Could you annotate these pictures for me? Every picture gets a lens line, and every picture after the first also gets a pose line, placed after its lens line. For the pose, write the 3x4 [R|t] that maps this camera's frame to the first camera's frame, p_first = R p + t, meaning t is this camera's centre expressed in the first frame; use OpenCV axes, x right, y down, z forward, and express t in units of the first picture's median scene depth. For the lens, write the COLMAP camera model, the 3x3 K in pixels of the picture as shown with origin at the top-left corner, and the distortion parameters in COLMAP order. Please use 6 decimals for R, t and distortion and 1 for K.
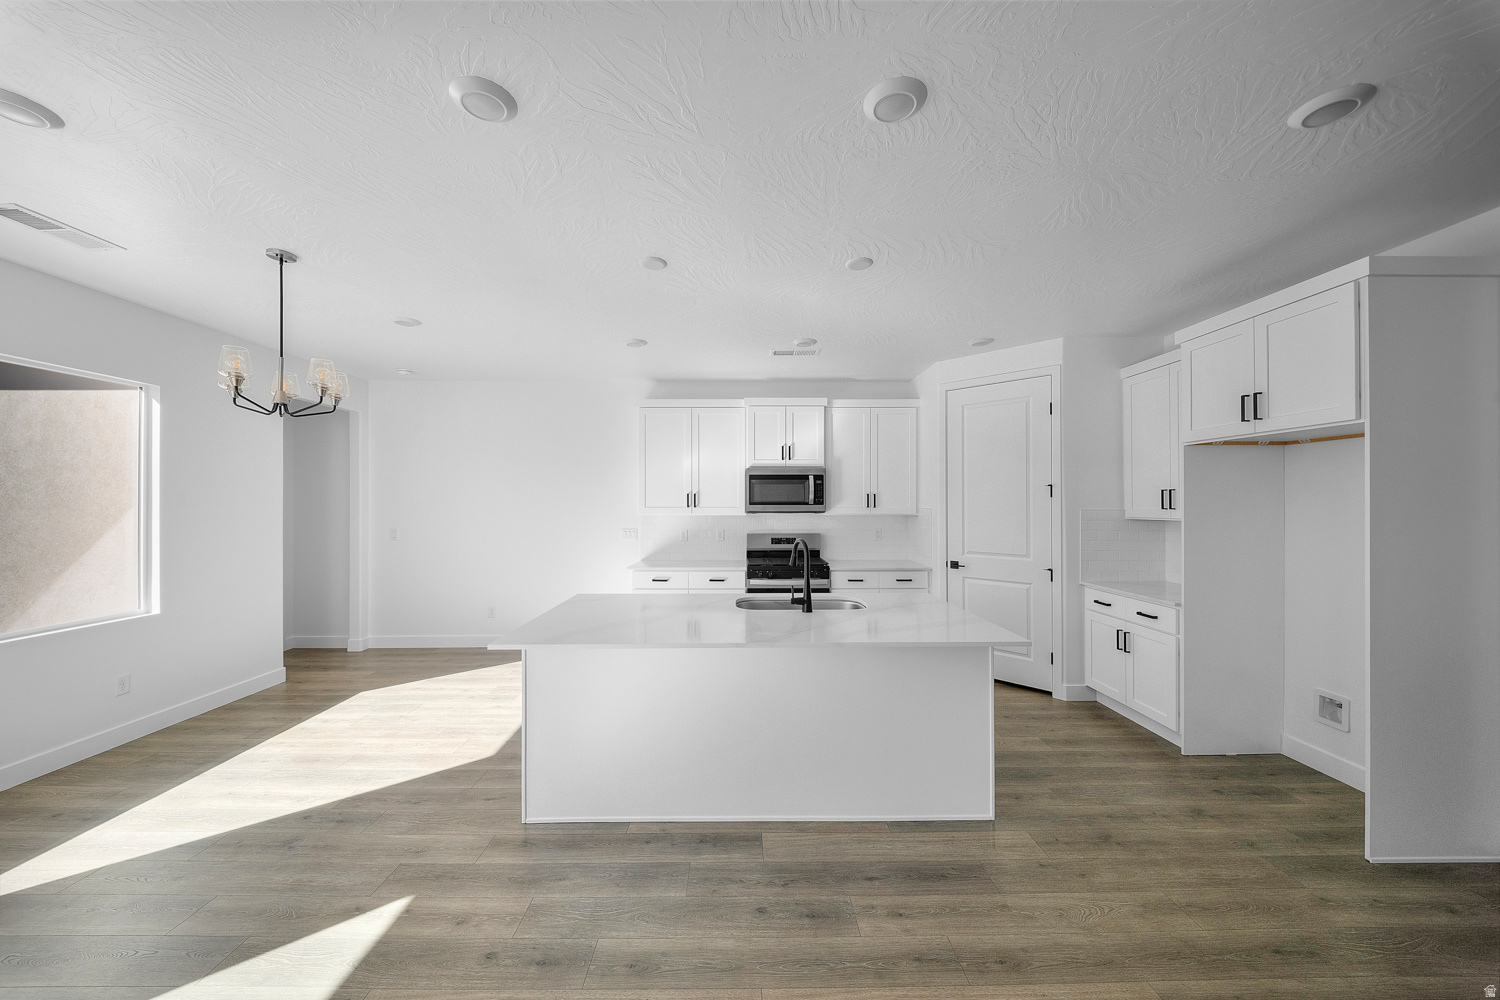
lens RADIAL K [[524.4, 0, 747.0], [0, 524.4, 500.1], [0, 0, 1]] dist [0.010002, -0.008423]
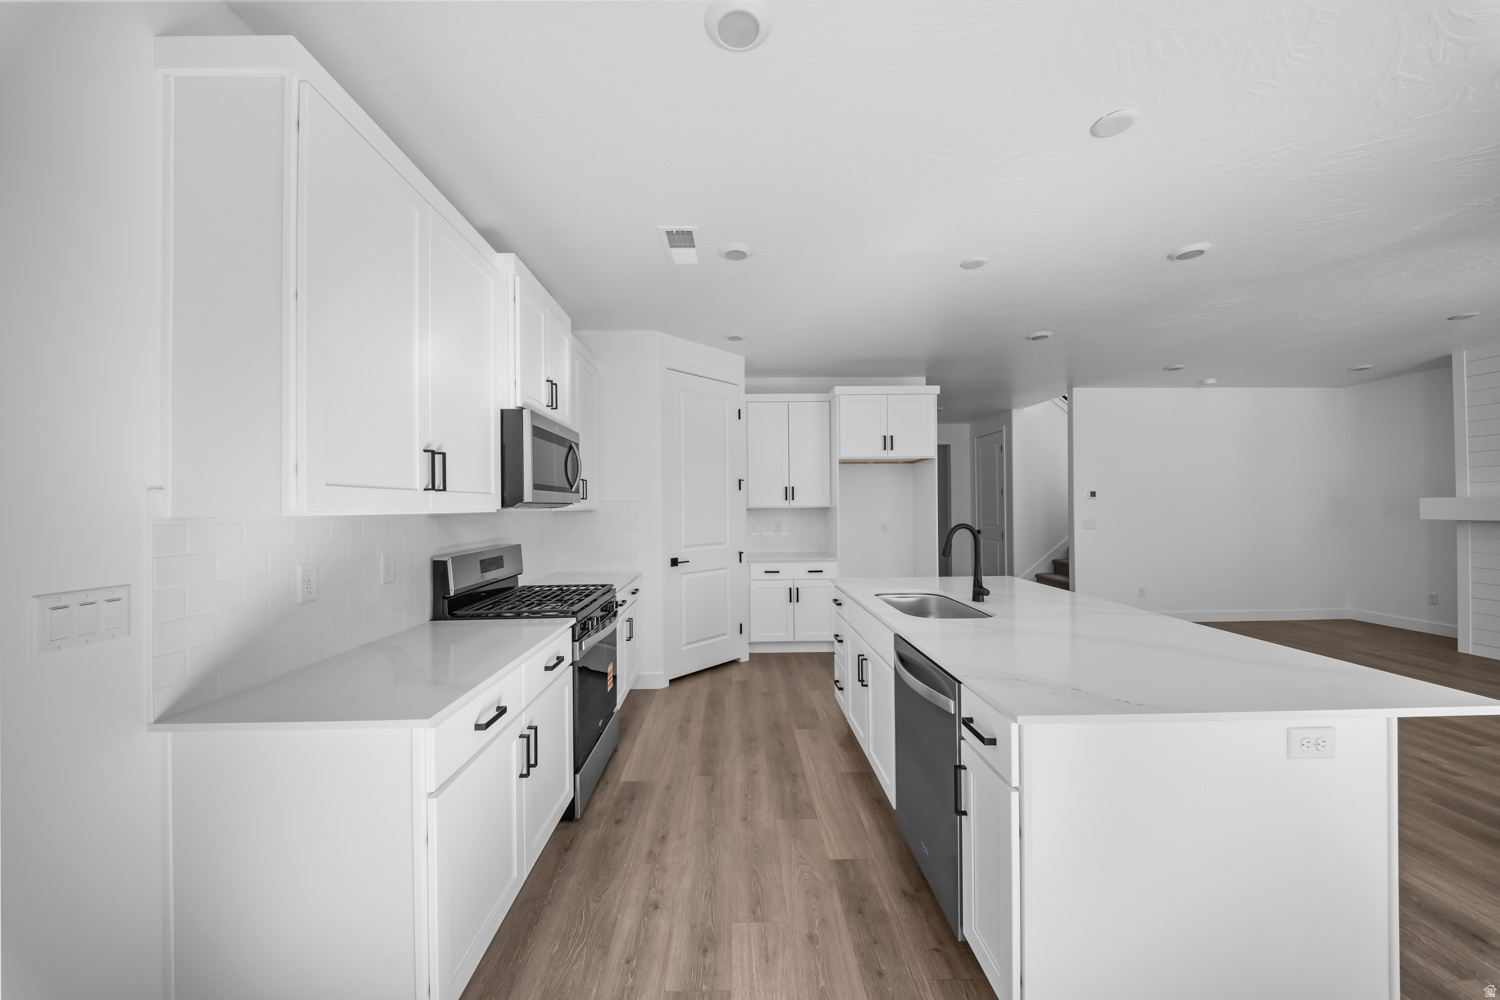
lens RADIAL K [[533.3, 0, 752.2], [0, 533.3, 502.7], [0, 0, 1]] dist [0.010931, -0.009043]
pose [[-0.022561, 0.012122, 0.999672, -0.644099], [0.007913, 0.999897, -0.011946, 0.038896], [-0.999714, 0.007640, -0.022654, 1.069088]]
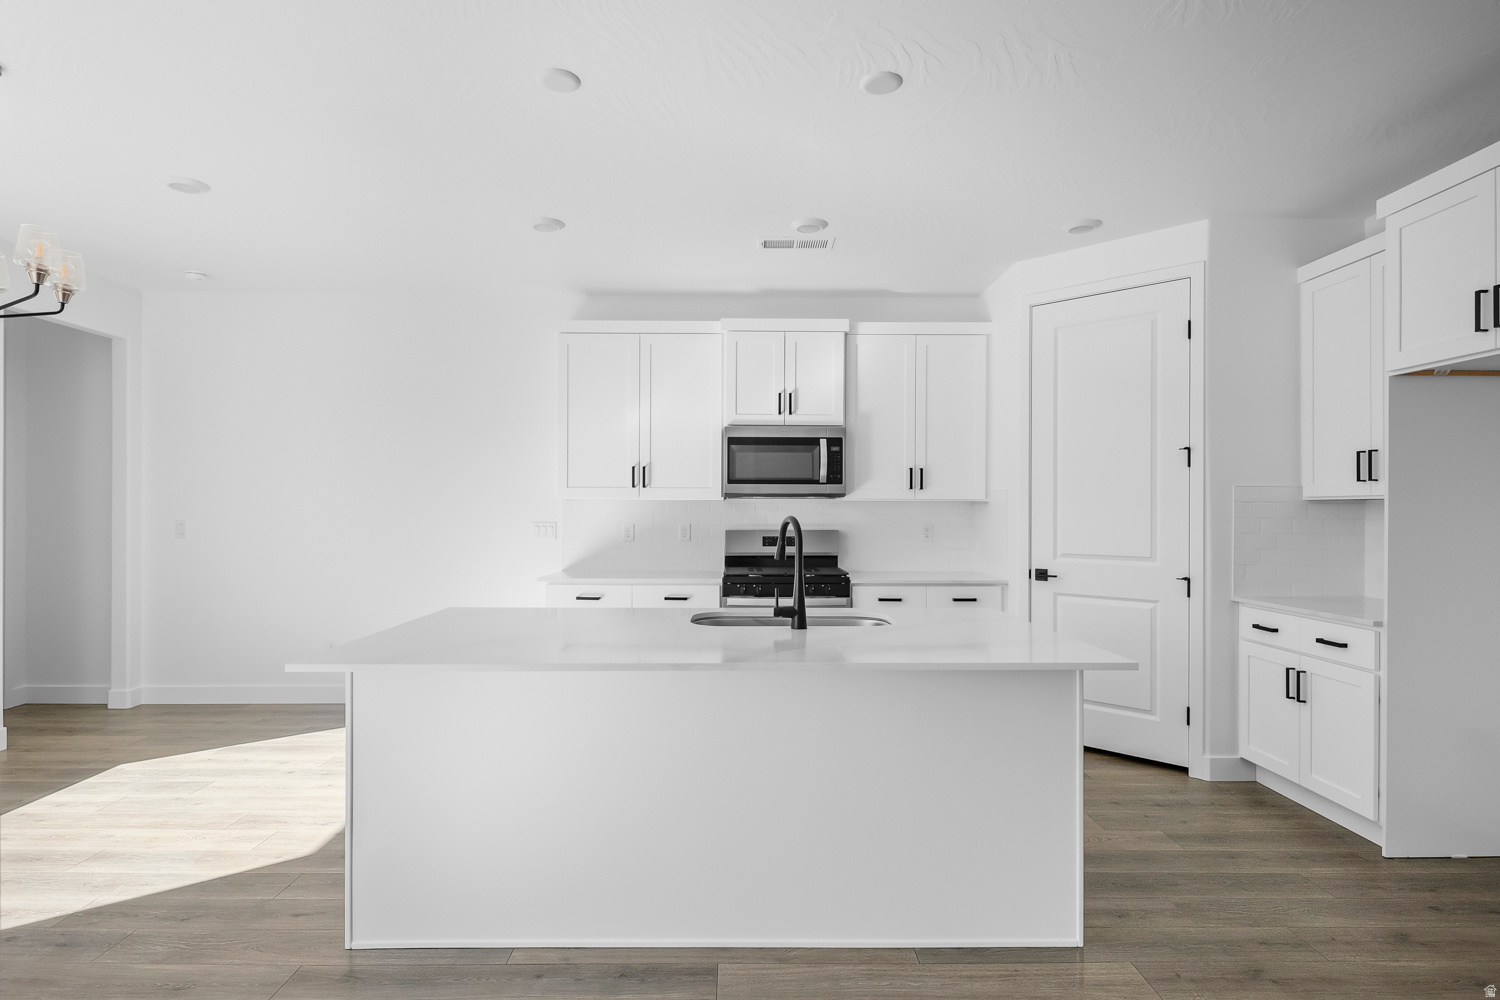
lens RADIAL K [[799.3, 0, 749.3], [0, 799.3, 508.7], [0, 0, 1]] dist [0.010538, -0.008610]
pose [[0.999987, 0.004958, 0.001172, 0.040143], [-0.004962, 0.999983, 0.003012, 0.048783], [-0.001157, -0.003018, 0.999995, 0.016683]]
